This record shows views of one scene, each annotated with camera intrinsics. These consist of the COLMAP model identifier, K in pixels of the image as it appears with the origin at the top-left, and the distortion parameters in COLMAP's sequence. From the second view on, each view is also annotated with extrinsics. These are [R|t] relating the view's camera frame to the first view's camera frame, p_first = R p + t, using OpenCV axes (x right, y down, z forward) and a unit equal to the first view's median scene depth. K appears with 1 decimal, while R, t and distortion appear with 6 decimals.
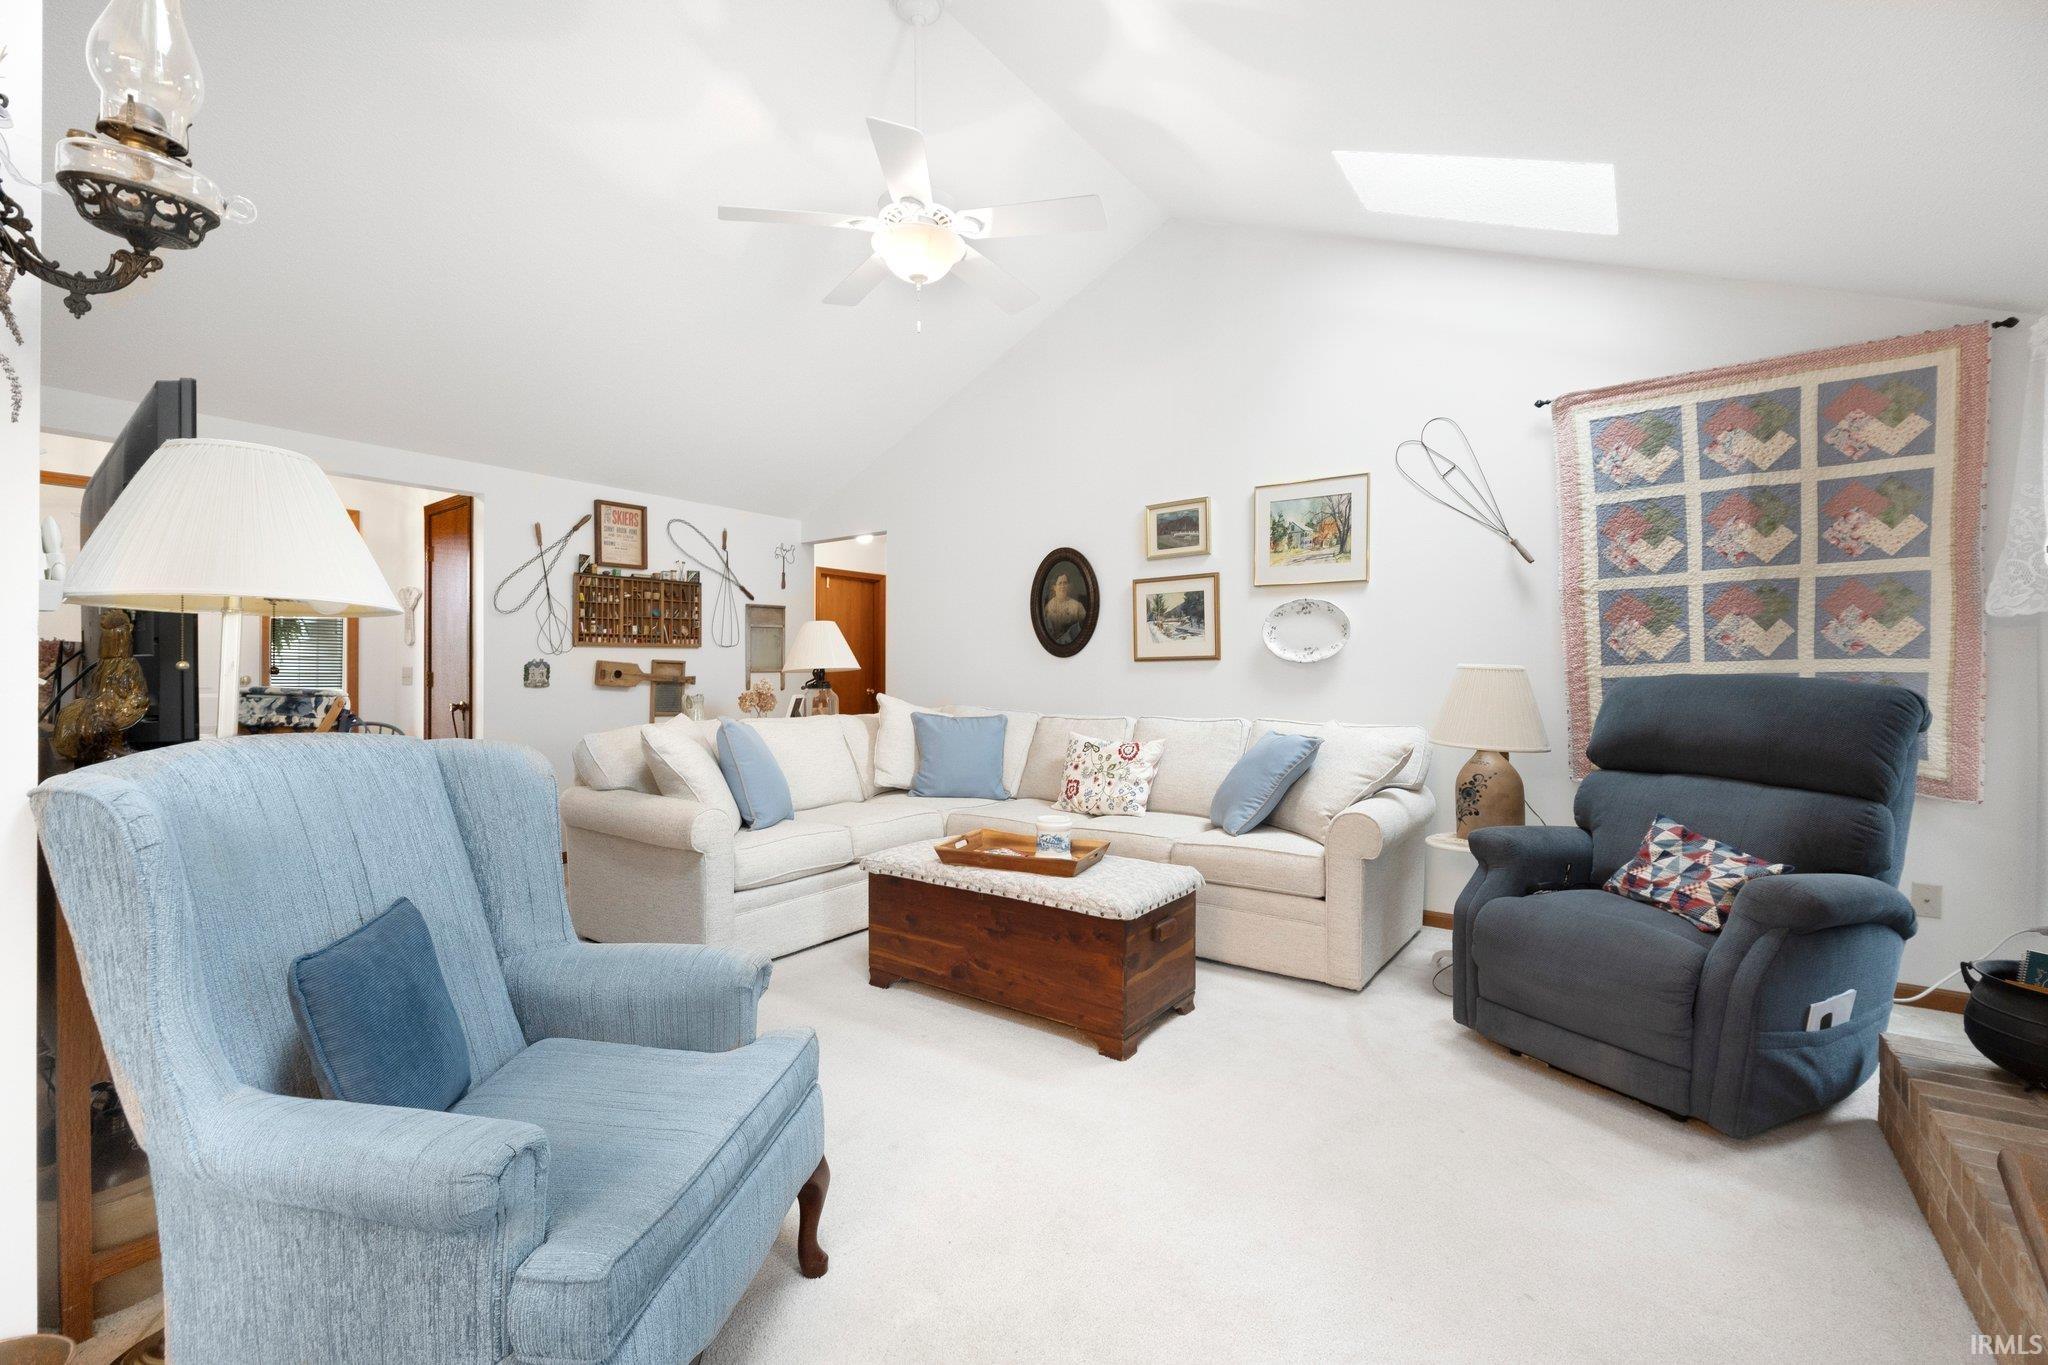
lens RADIAL K [[882.5, 0, 1022.6], [0, 882.5, 676.6], [0, 0, 1]] dist [-0.000624, 0.000016]
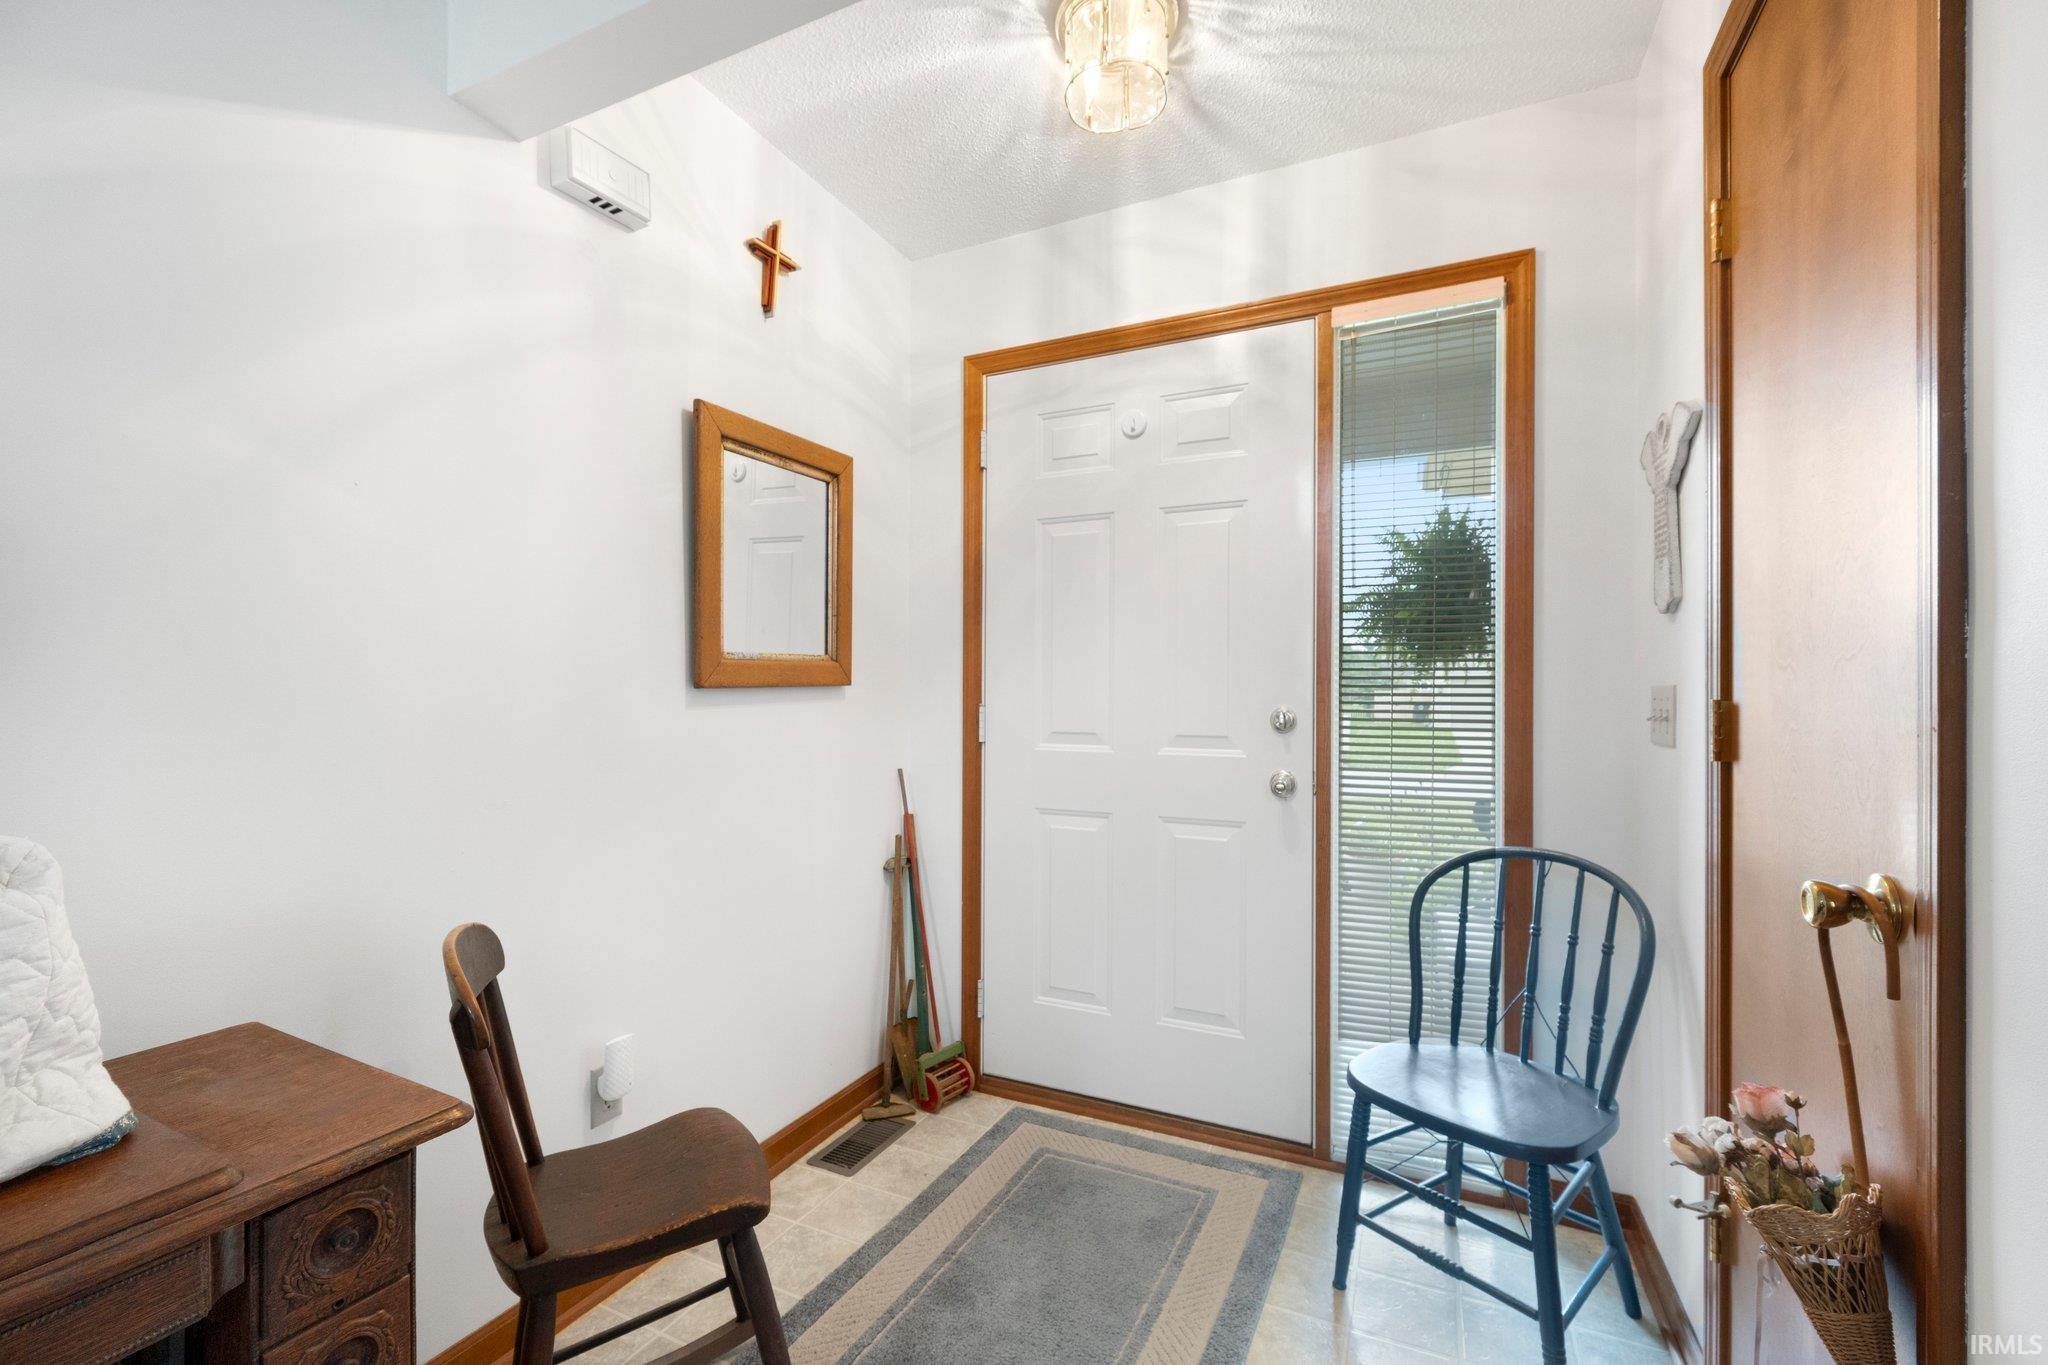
lens RADIAL K [[882.5, 0, 1025.7], [0, 882.5, 685.1], [0, 0, 1]] dist [-0.000624, 0.000016]
pose [[0.236822, -0.017948, -0.971387, -0.477415], [0.003829, 0.999839, -0.017540, -0.006973], [0.971546, 0.000435, 0.236852, 0.749535]]
